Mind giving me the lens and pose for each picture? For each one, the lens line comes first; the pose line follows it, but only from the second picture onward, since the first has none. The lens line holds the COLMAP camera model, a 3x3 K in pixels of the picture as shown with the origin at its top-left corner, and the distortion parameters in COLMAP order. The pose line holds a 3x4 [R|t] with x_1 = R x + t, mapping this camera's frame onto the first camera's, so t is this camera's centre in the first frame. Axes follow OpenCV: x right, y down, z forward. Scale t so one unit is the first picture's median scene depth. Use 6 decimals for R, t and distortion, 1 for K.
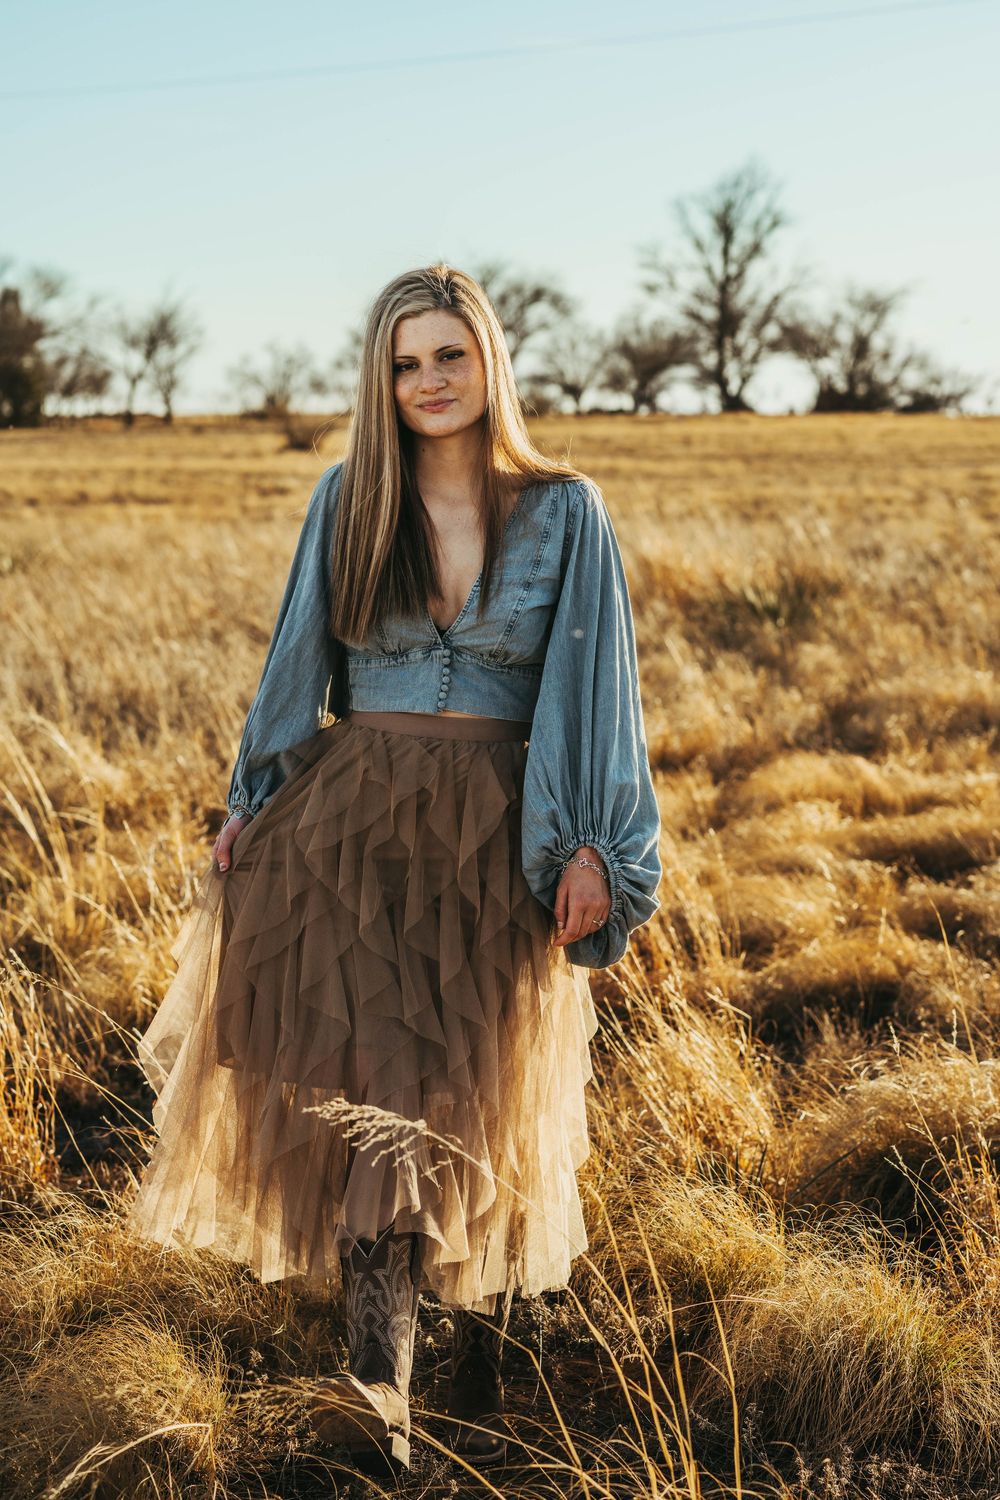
lens RADIAL K [[3628.7, 0, 495.0], [0, 3628.7, 755.3], [0, 0, 1]] dist [-0.093568, 0.000000]
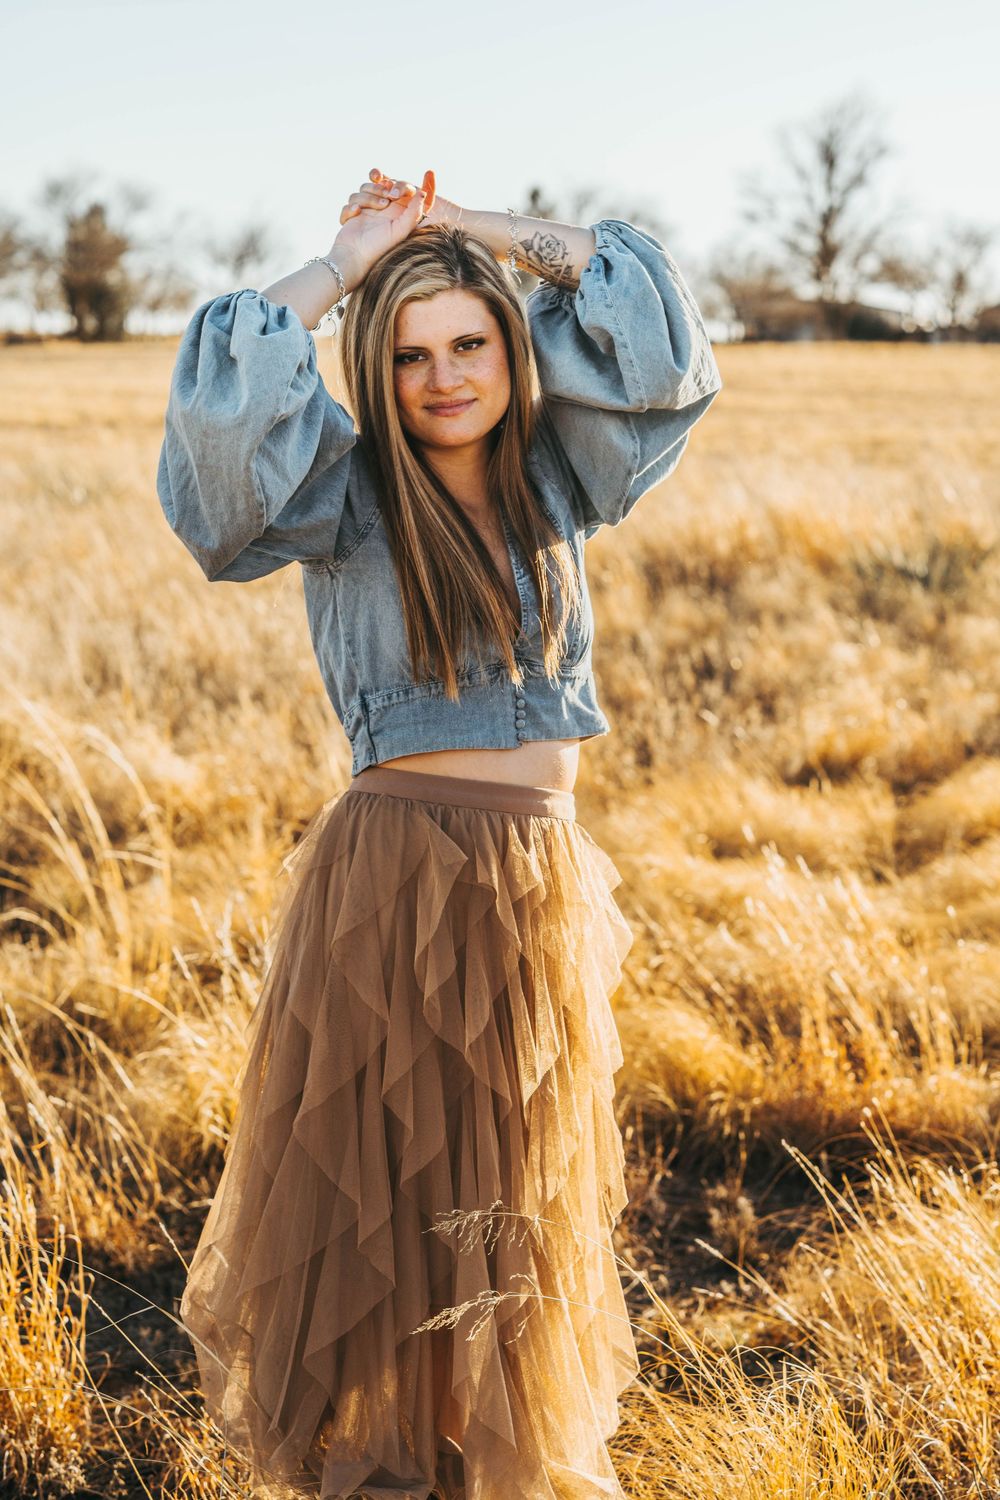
lens RADIAL K [[3628.7, 0, 504.8], [0, 3628.7, 740.0], [0, 0, 1]] dist [-0.093568, 0.000000]
pose [[0.999511, 0.025448, -0.018147, -0.011171], [-0.025149, 0.999547, 0.016557, -0.013006], [0.018560, -0.016092, 0.999698, 0.112949]]
